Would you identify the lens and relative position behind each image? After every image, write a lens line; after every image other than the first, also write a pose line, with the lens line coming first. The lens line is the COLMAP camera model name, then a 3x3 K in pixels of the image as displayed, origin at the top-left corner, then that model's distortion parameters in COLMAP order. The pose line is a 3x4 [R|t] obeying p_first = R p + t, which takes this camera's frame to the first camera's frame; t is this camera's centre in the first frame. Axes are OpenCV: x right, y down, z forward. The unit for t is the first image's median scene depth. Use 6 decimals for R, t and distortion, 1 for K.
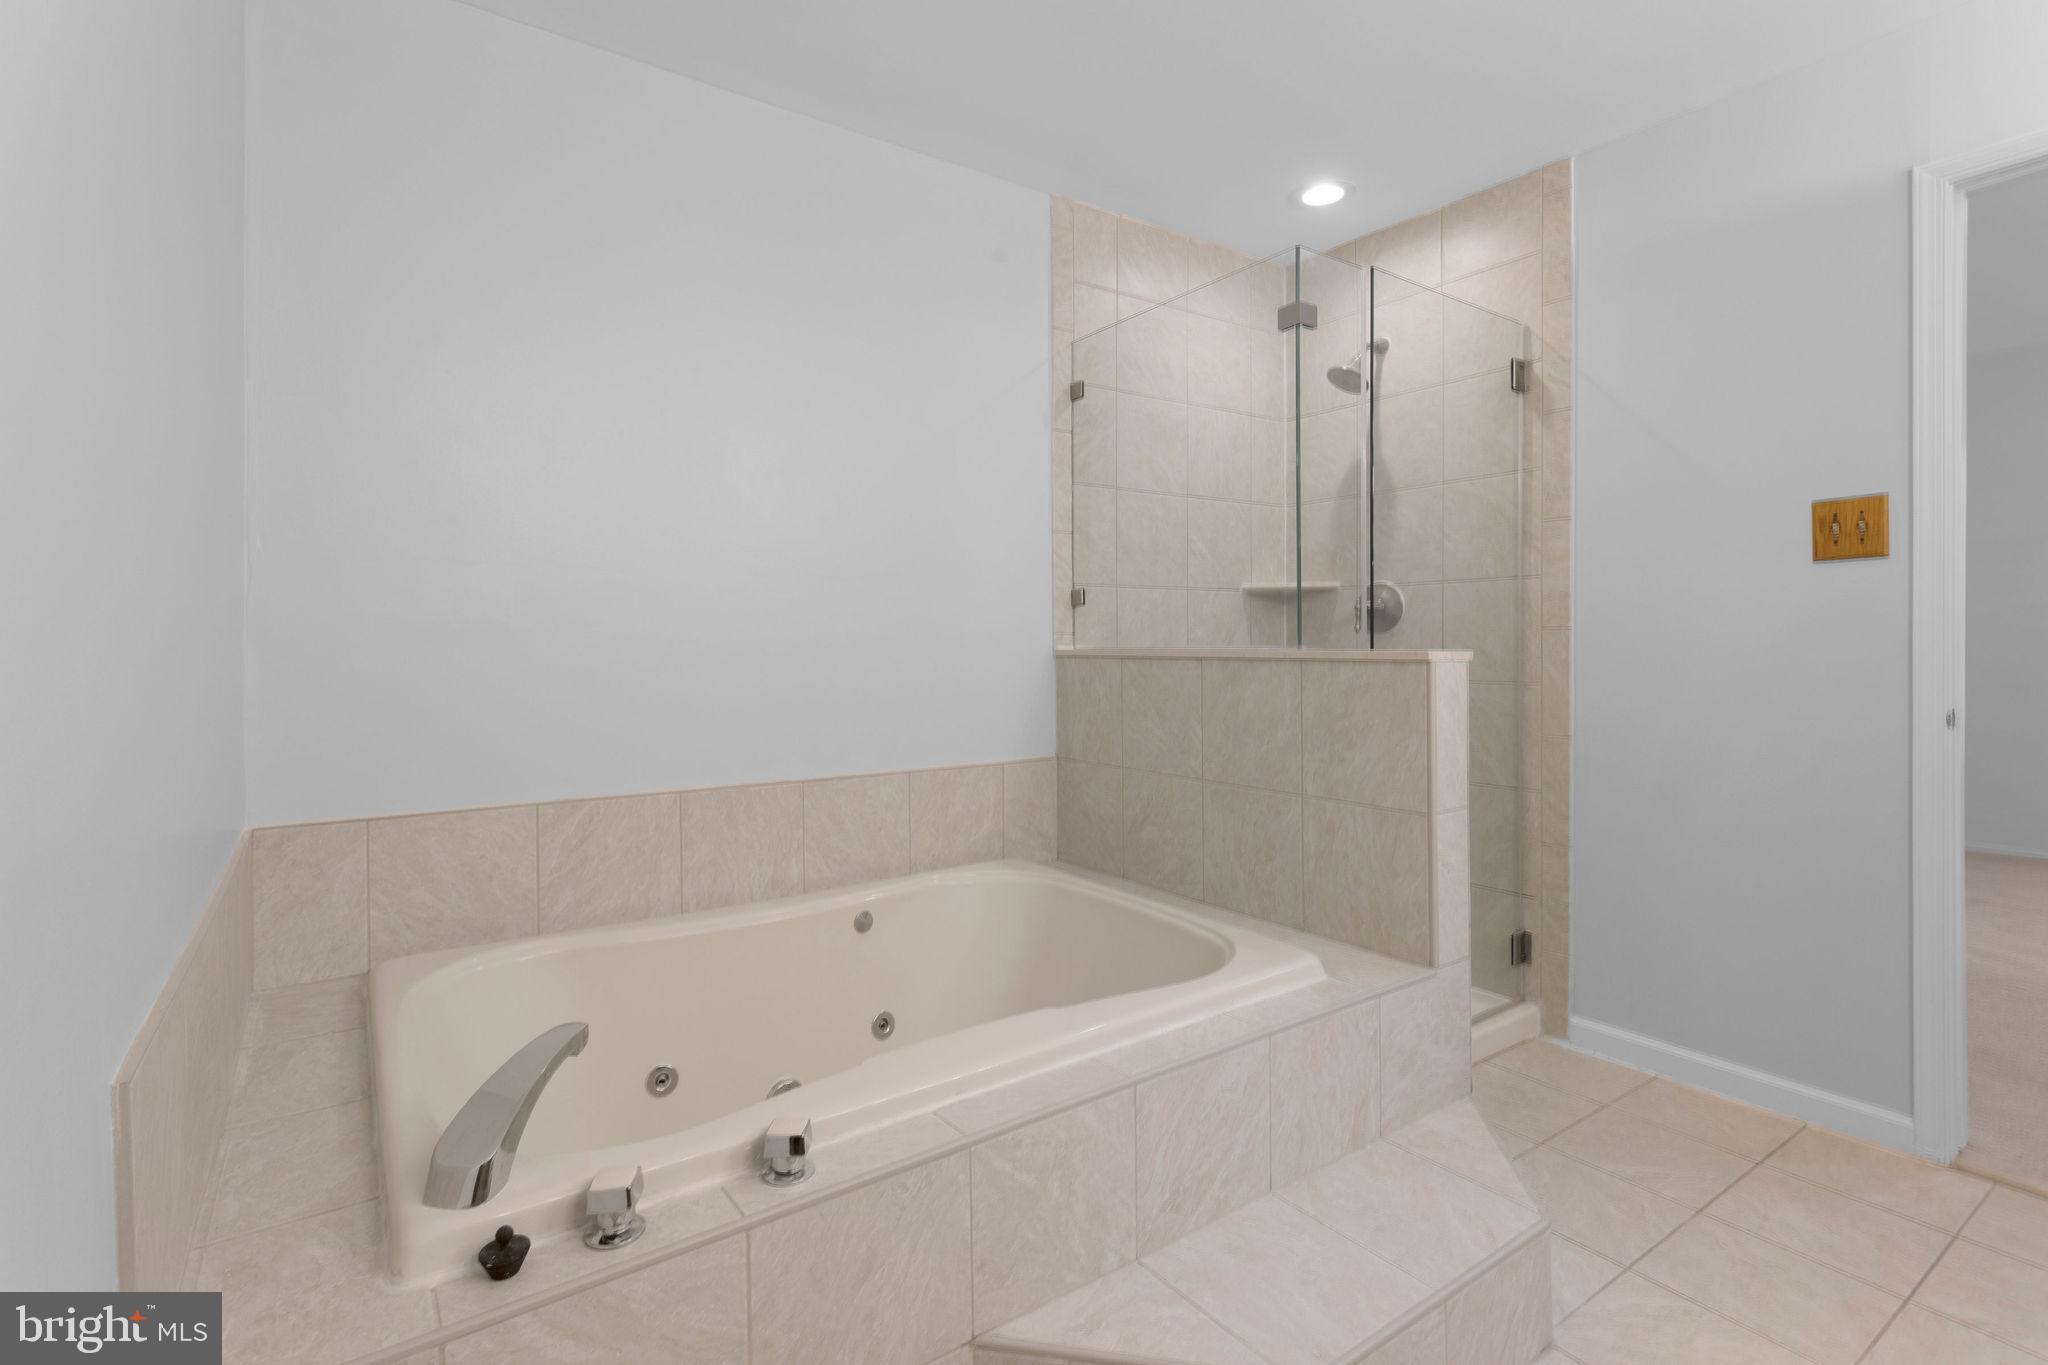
lens RADIAL K [[981.2, 0, 1025.4], [0, 981.2, 652.9], [0, 0, 1]] dist [0.000143, 0.009117]
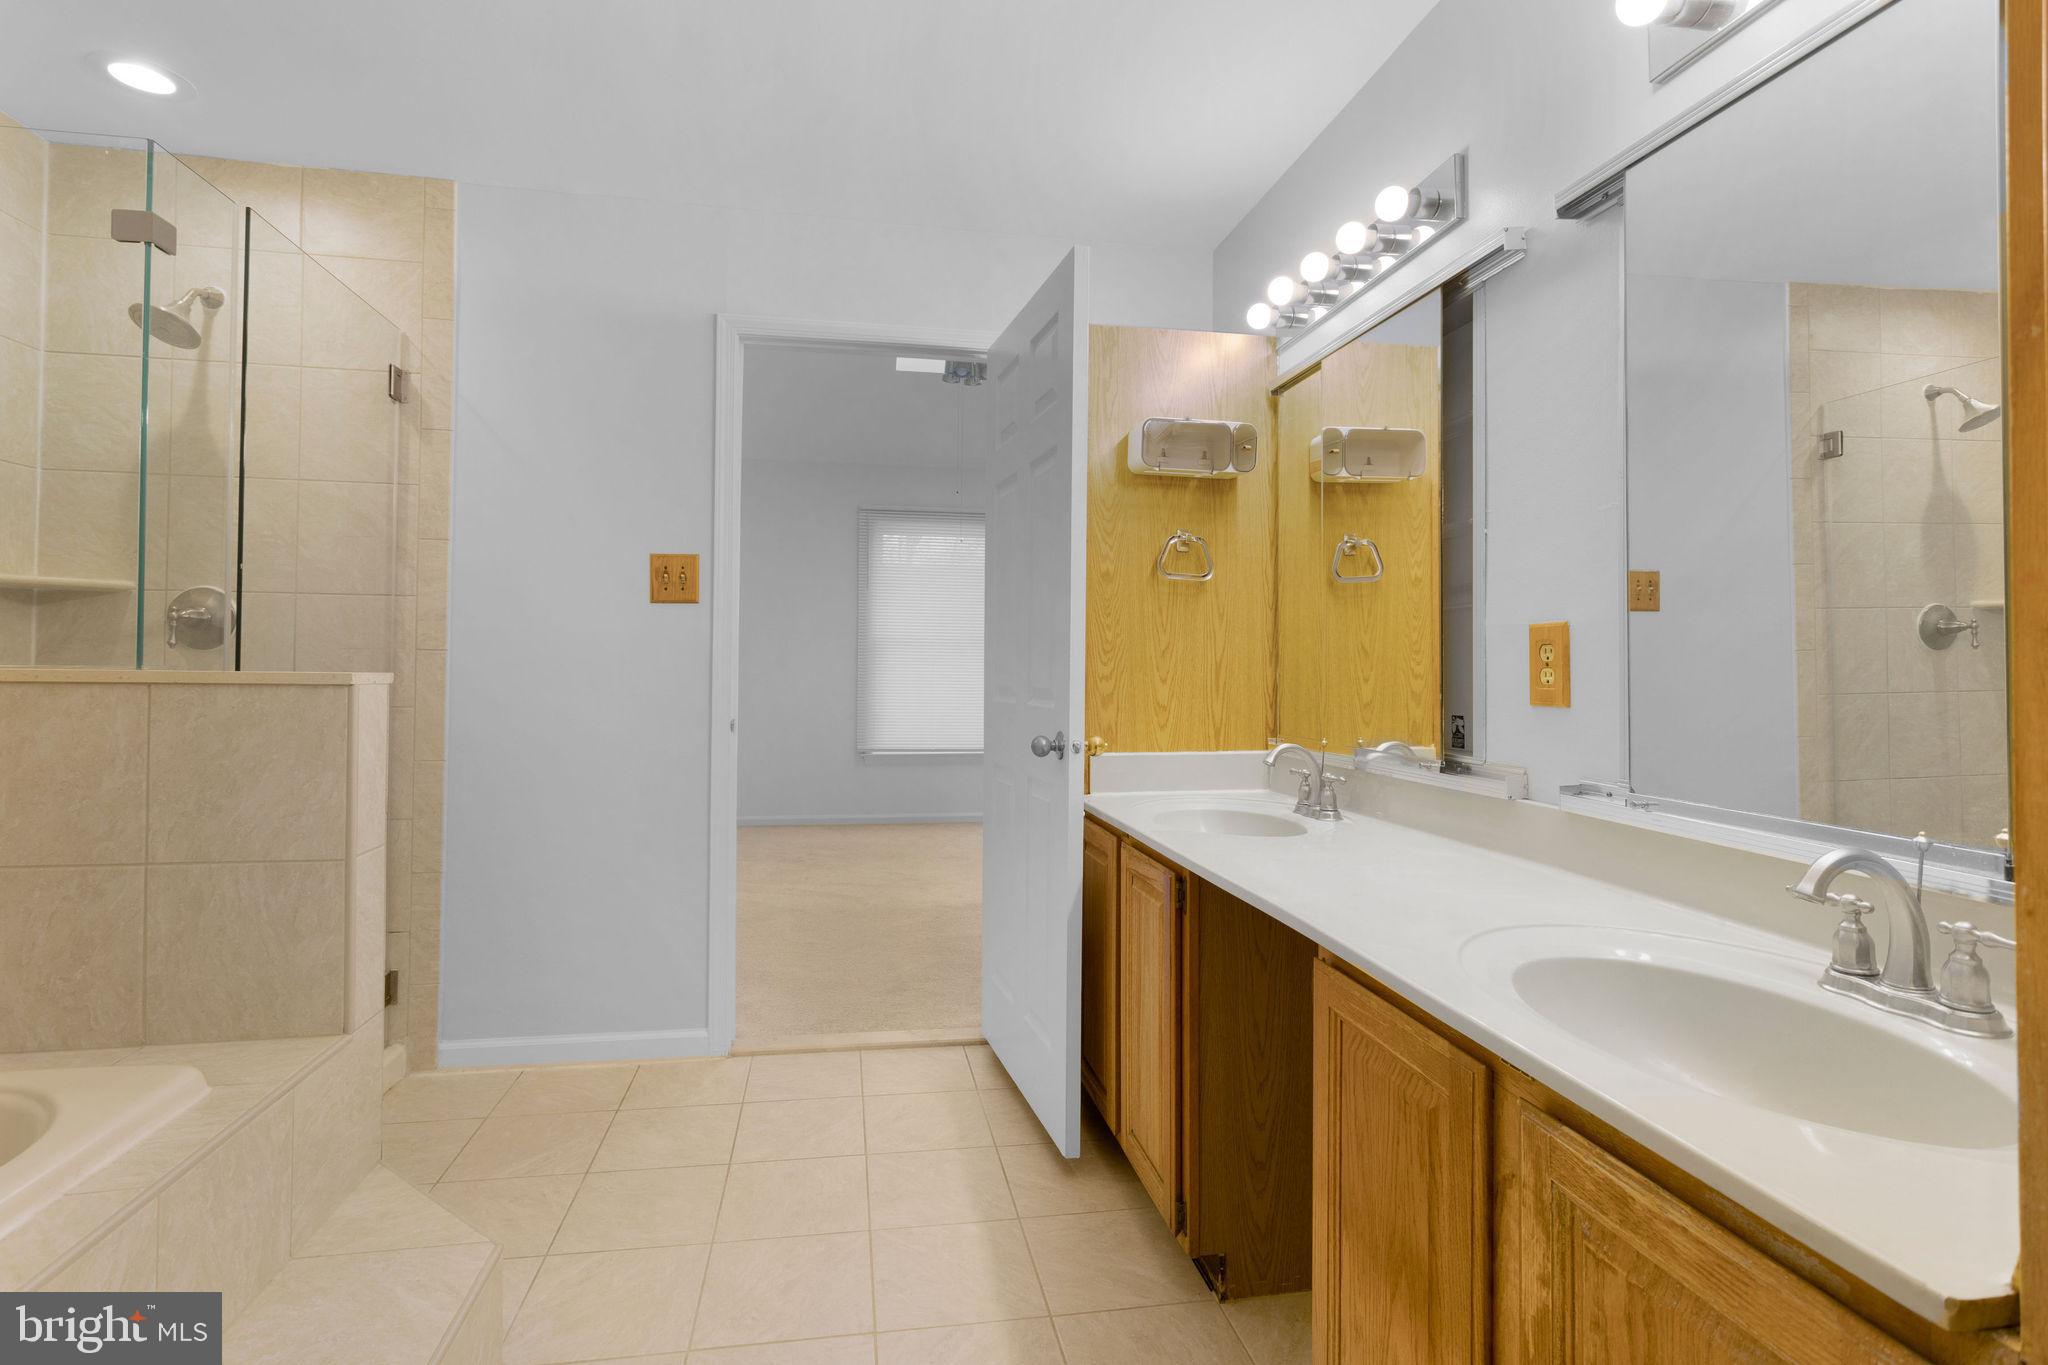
lens RADIAL K [[972.3, 0, 1015.1], [0, 972.3, 658.6], [0, 0, 1]] dist [-0.010735, 0.014515]
pose [[0.435748, 0.019686, 0.899854, -0.093109], [-0.005686, 0.999801, -0.019120, -0.001578], [-0.900051, 0.003215, 0.435773, 0.064828]]
